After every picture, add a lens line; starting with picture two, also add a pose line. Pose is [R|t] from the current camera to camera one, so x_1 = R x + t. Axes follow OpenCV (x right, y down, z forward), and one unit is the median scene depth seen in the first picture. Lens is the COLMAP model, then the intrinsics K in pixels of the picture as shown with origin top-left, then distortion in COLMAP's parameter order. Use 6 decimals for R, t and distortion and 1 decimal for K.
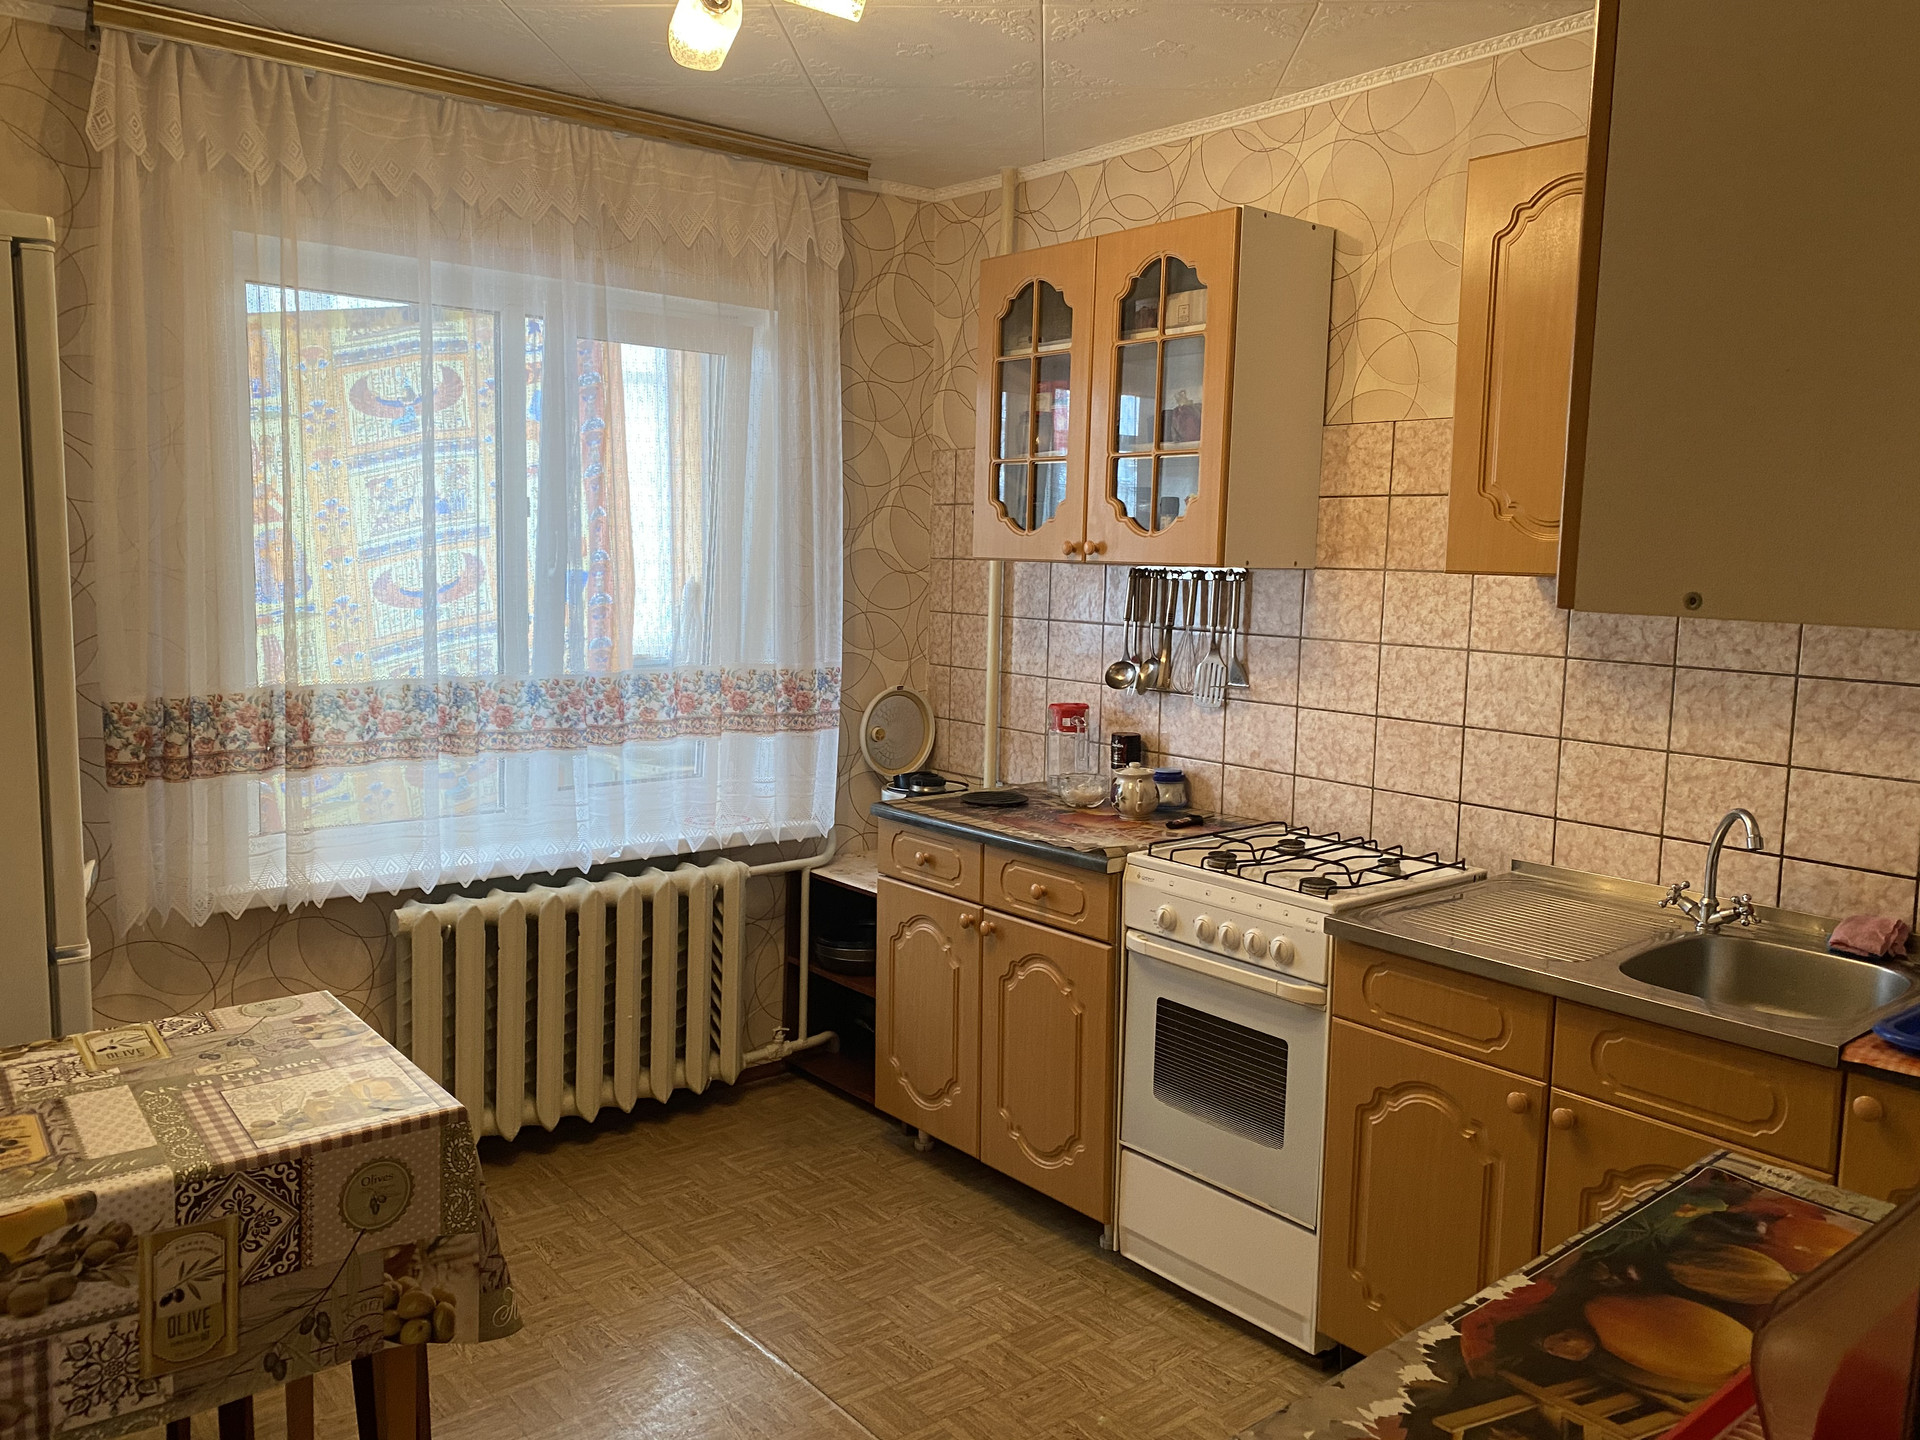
lens RADIAL K [[1439.4, 0, 942.1], [0, 1439.4, 709.6], [0, 0, 1]] dist [0.071290, -0.047692]
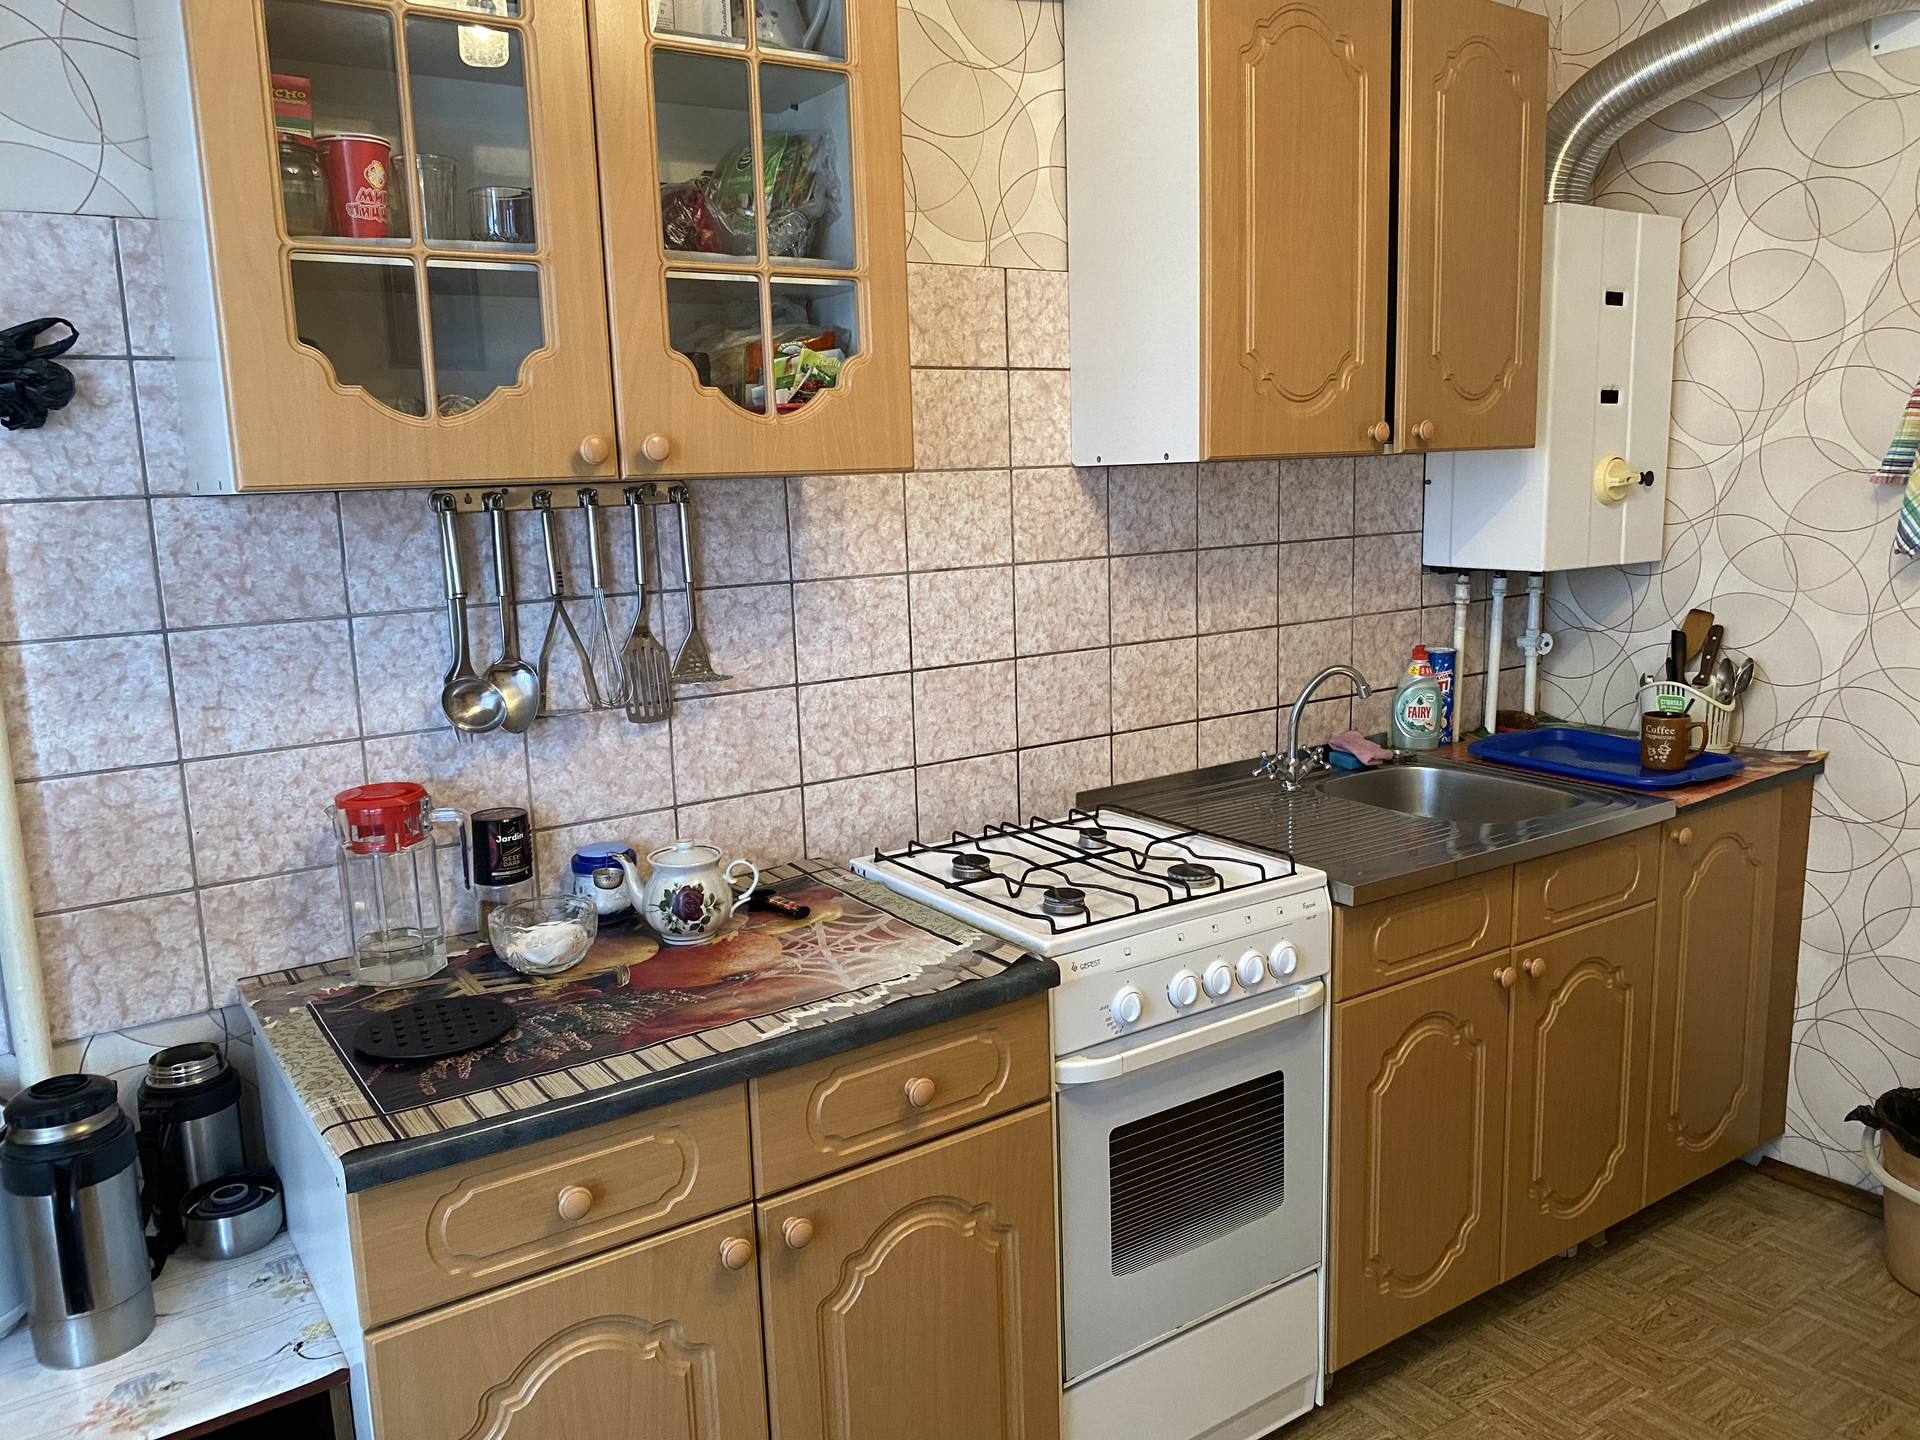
lens RADIAL K [[1439.4, 0, 947.9], [0, 1439.4, 727.2], [0, 0, 1]] dist [0.071290, -0.047692]
pose [[0.106300, -0.203471, 0.973293, -0.447437], [0.148455, 0.971116, 0.186802, -0.108568], [-0.983189, 0.124633, 0.133436, 0.939426]]
